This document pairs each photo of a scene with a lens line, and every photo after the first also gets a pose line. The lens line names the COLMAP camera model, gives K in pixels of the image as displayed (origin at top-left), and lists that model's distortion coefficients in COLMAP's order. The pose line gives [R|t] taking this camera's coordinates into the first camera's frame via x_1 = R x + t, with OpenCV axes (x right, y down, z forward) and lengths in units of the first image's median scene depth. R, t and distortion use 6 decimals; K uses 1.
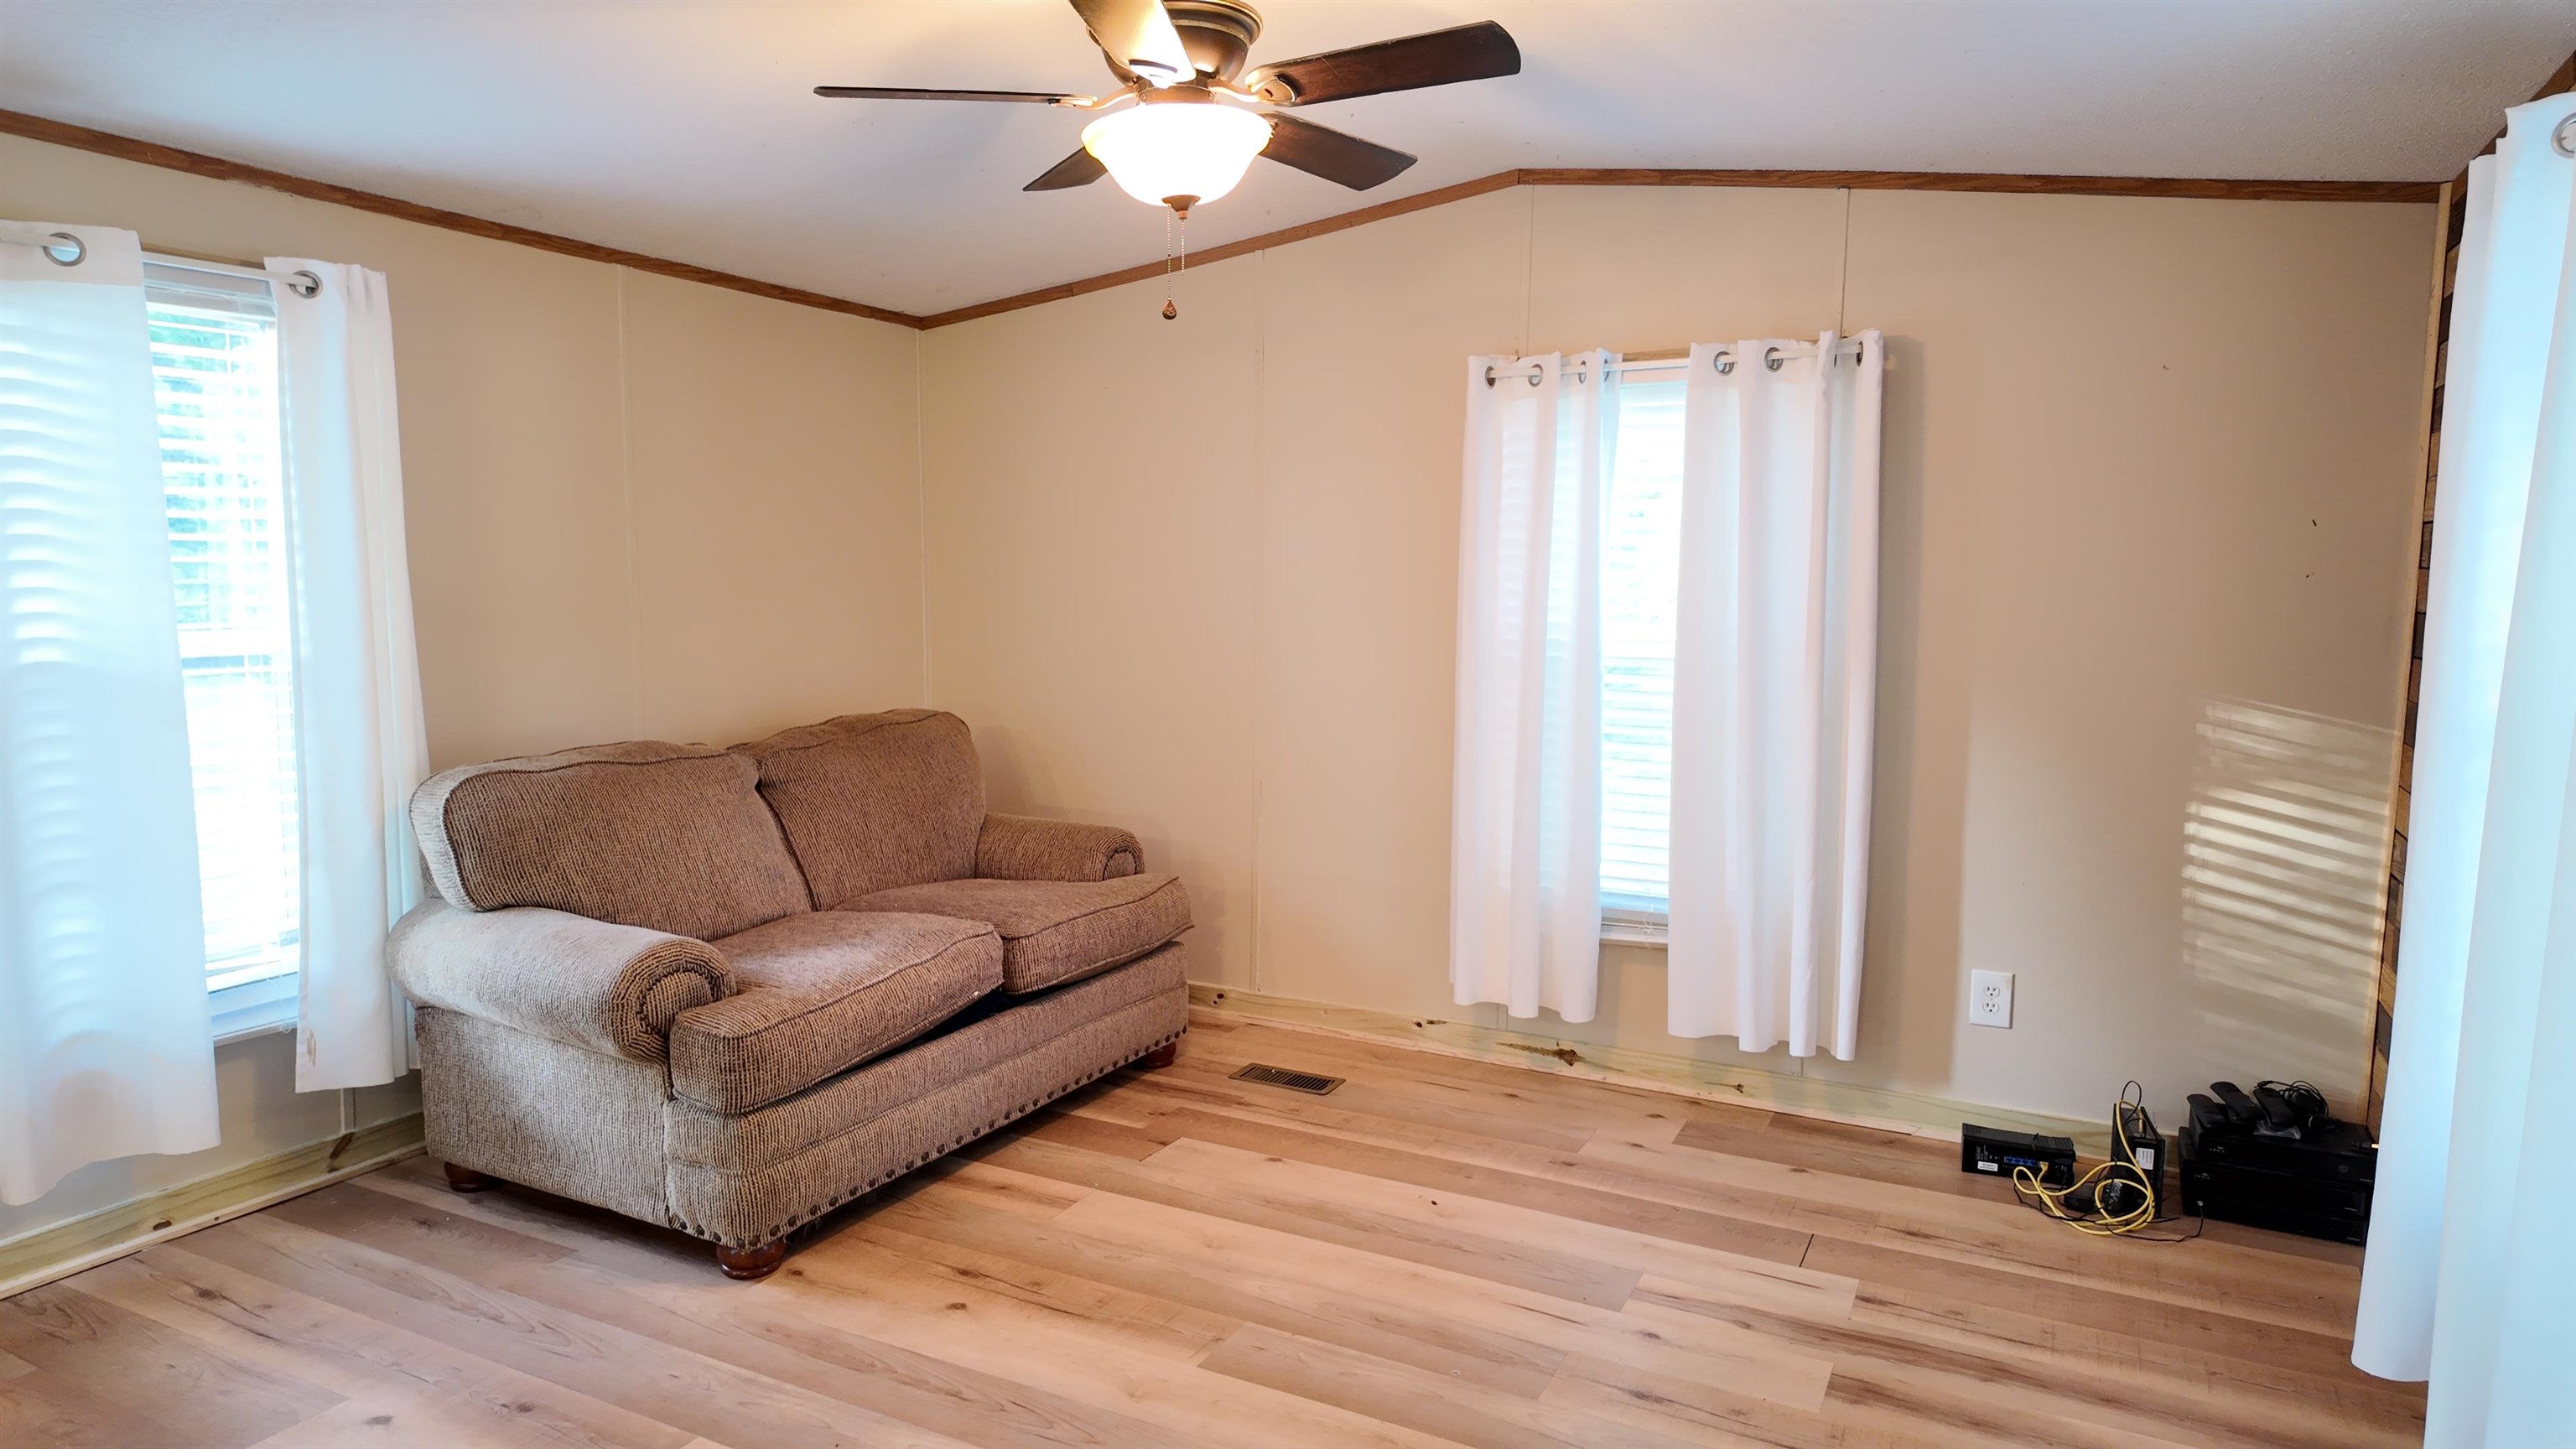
lens RADIAL K [[1509.3, 0, 1285.5], [0, 1509.3, 704.1], [0, 0, 1]] dist [0.073377, -0.082409]
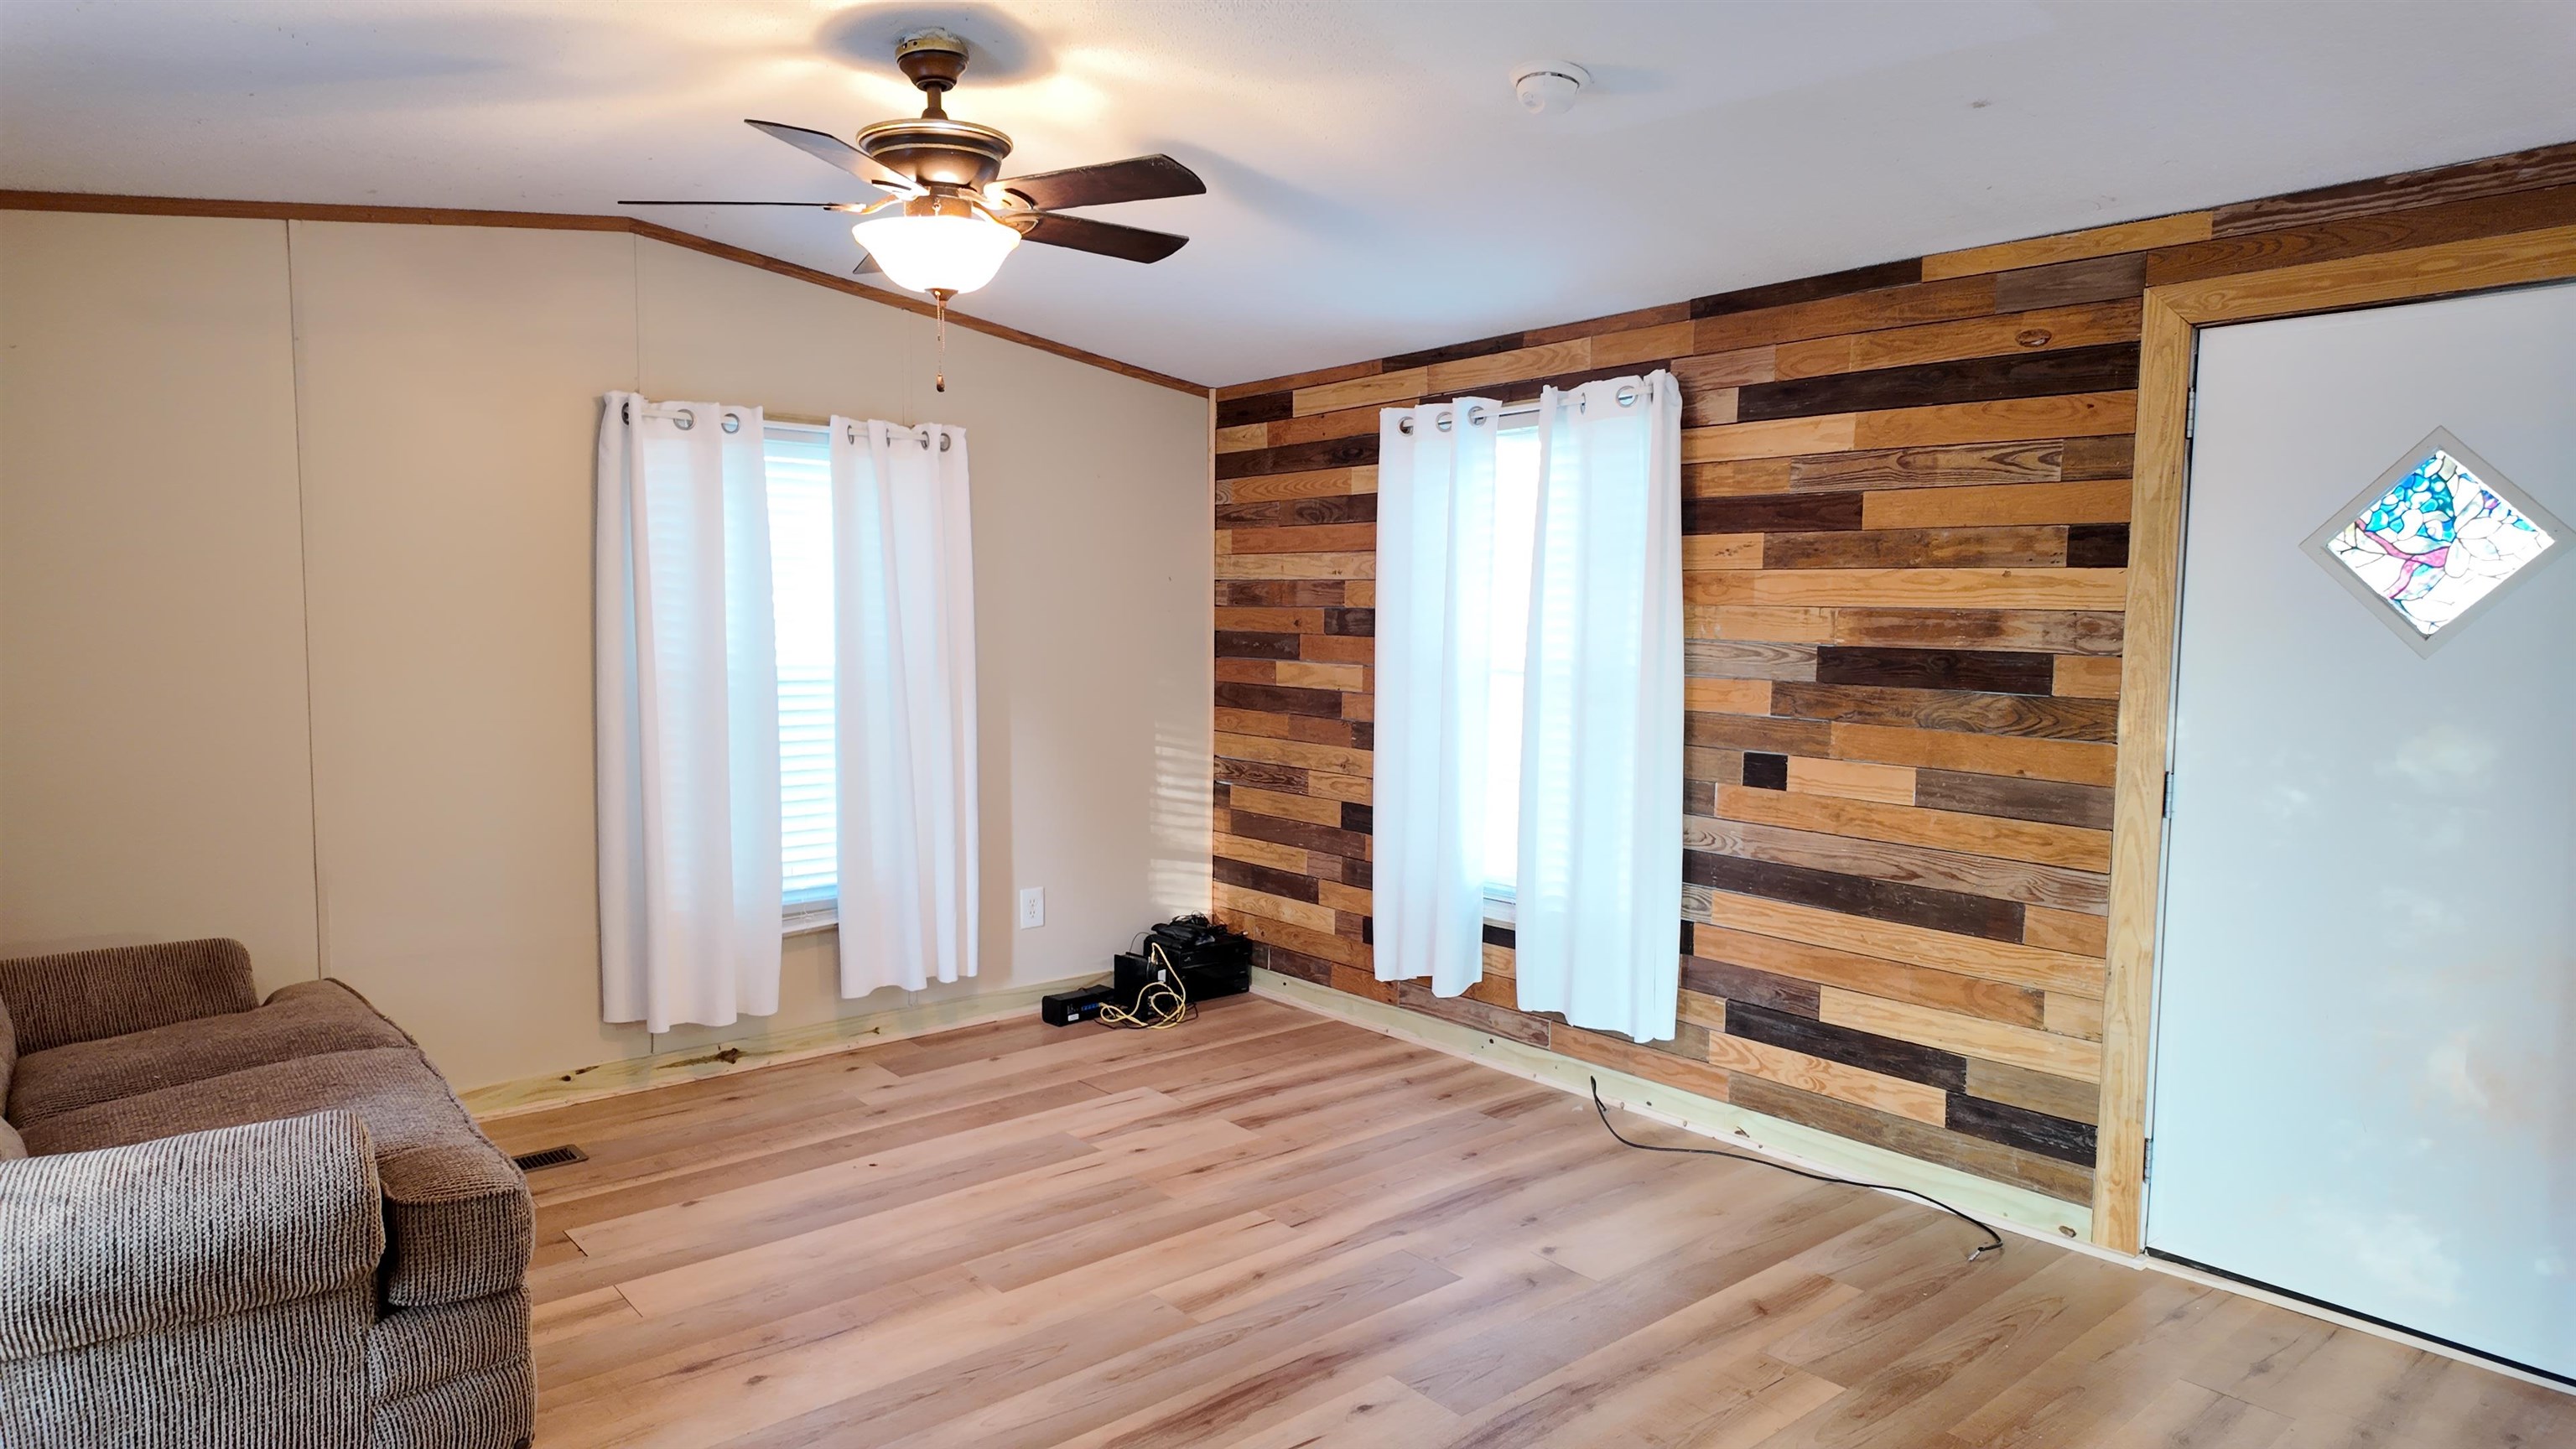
lens RADIAL K [[1478.9, 0, 1295.7], [0, 1478.9, 720.2], [0, 0, 1]] dist [0.072755, -0.074482]
pose [[0.386865, -0.072660, 0.919269, -0.726709], [0.078330, 0.995877, 0.045751, -0.026091], [-0.918803, 0.054307, 0.390962, 0.239547]]
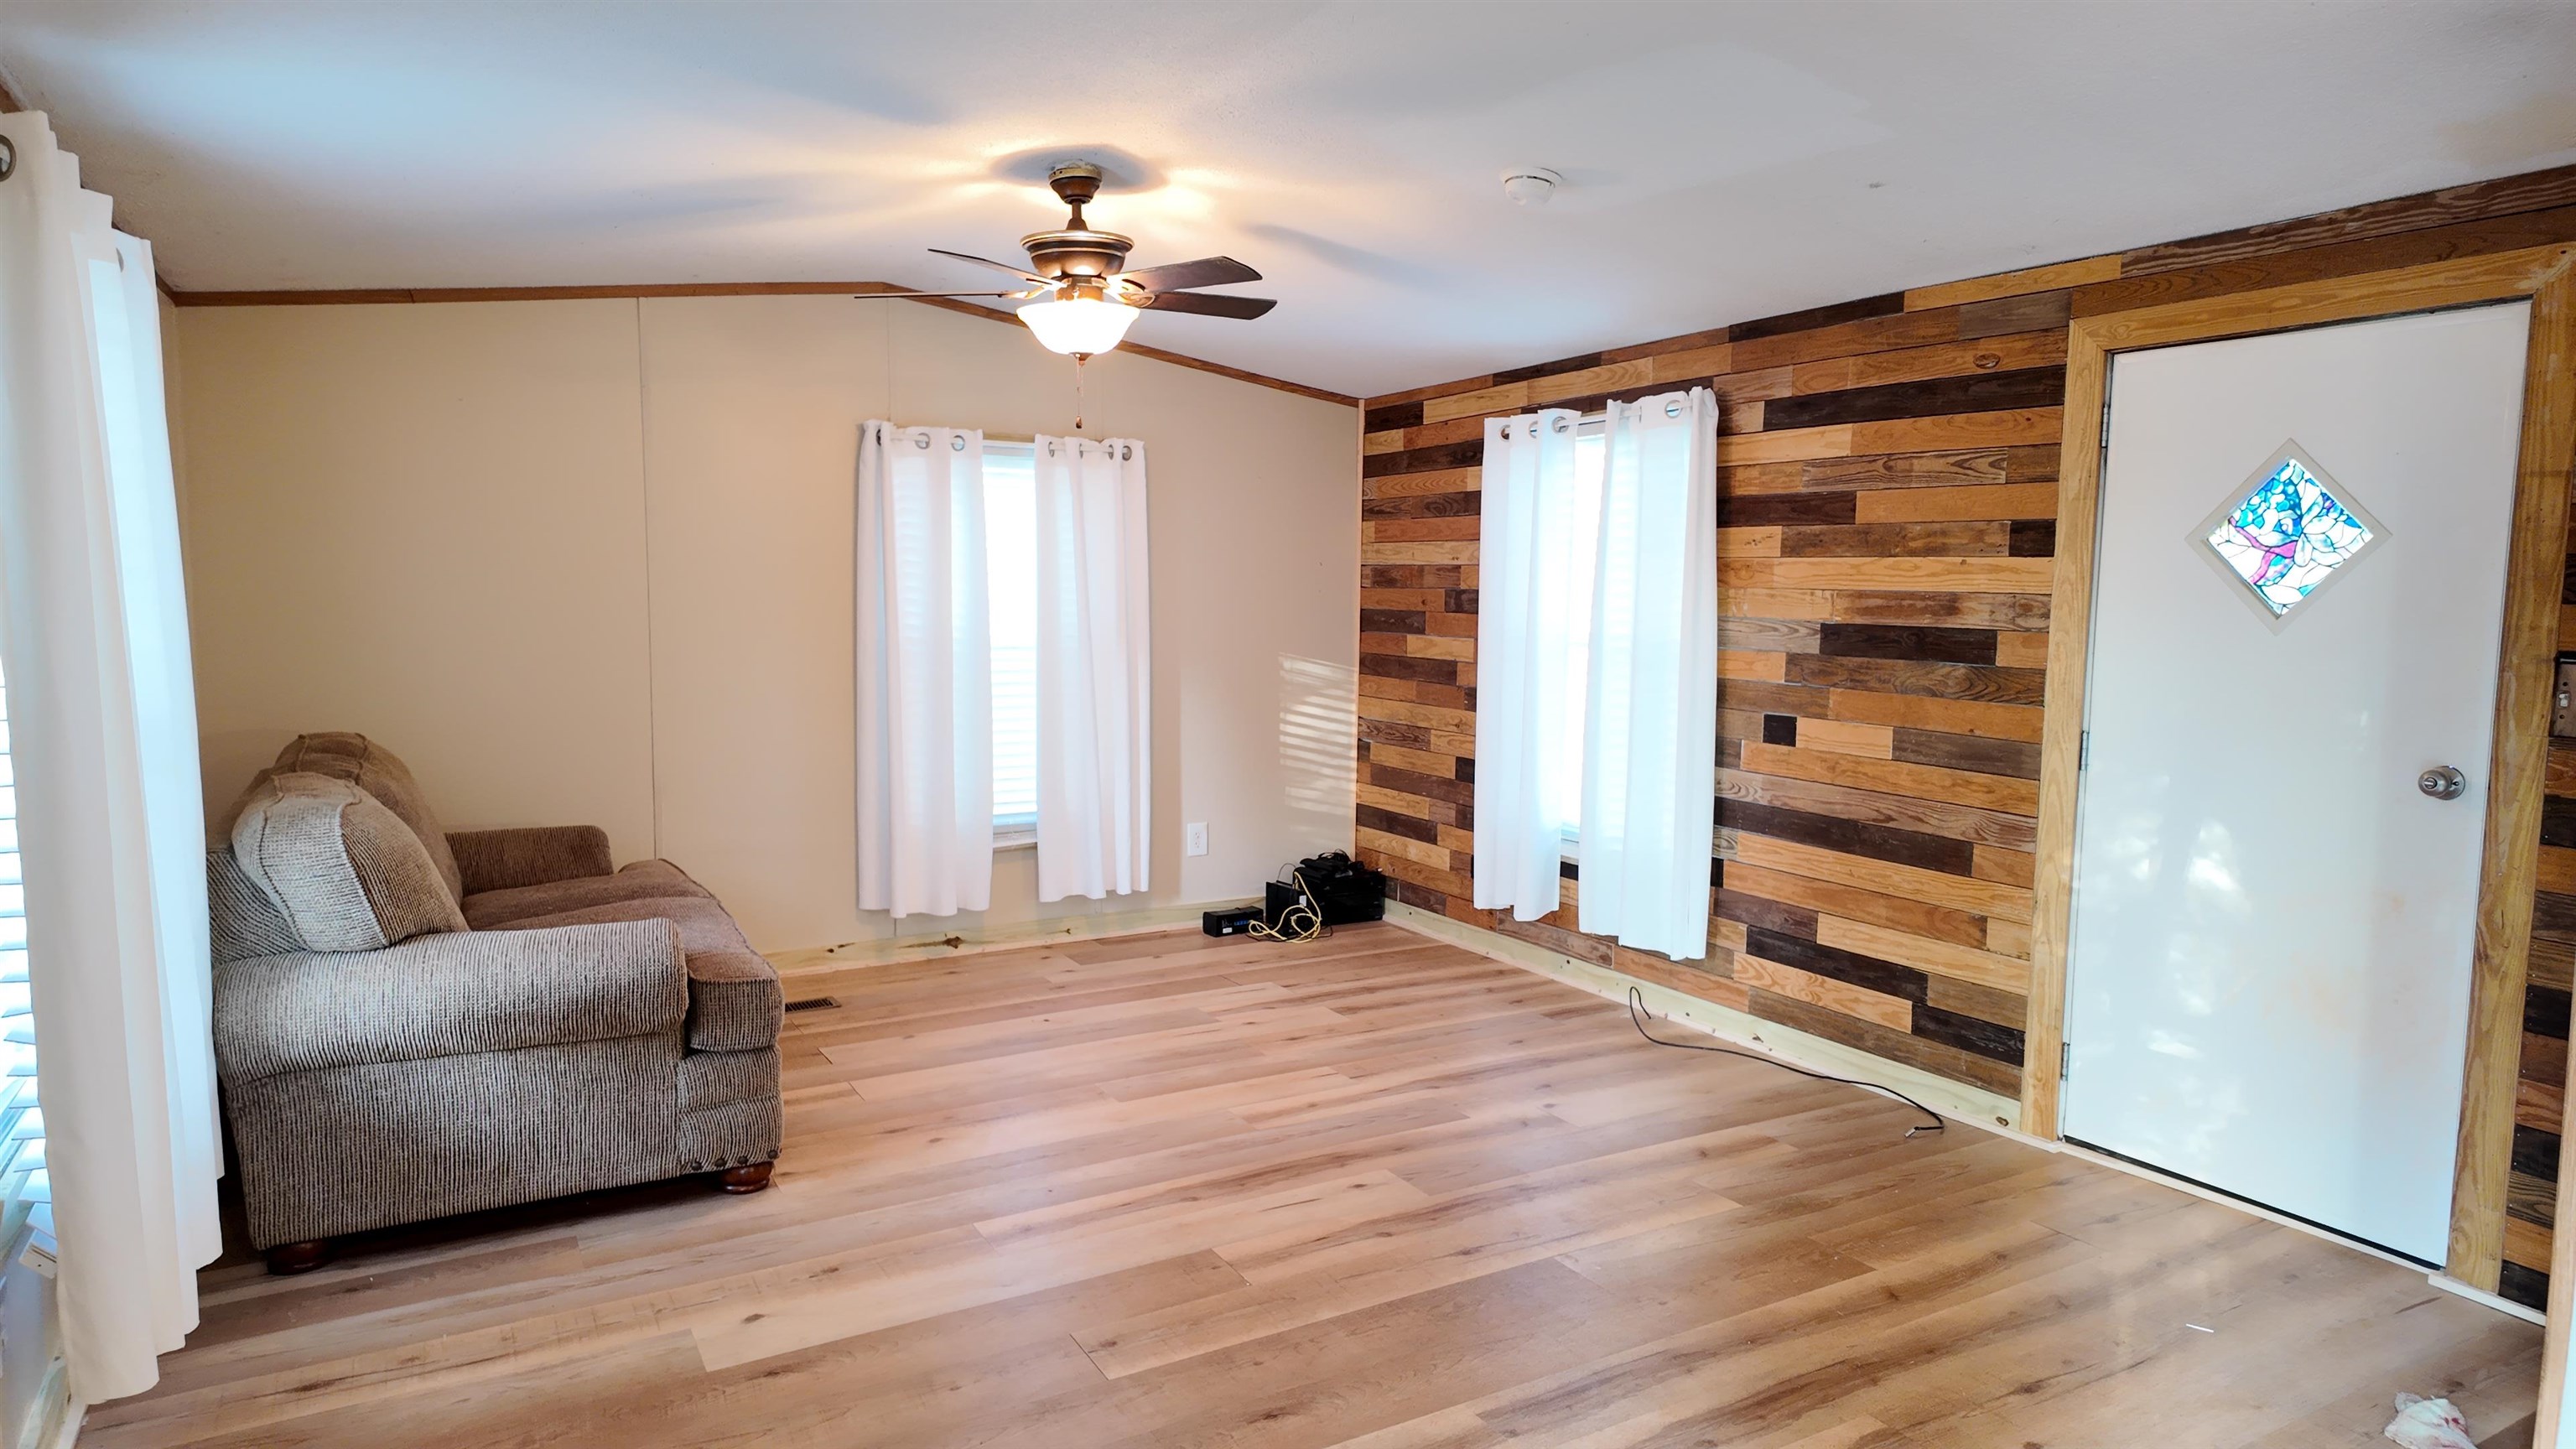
lens RADIAL K [[1478.9, 0, 1295.7], [0, 1478.9, 720.2], [0, 0, 1]] dist [0.072755, -0.074482]
pose [[0.543895, -0.076564, 0.835653, -0.880656], [0.069265, 0.996527, 0.046222, -0.008767], [-0.836290, 0.032742, 0.547309, 0.006221]]
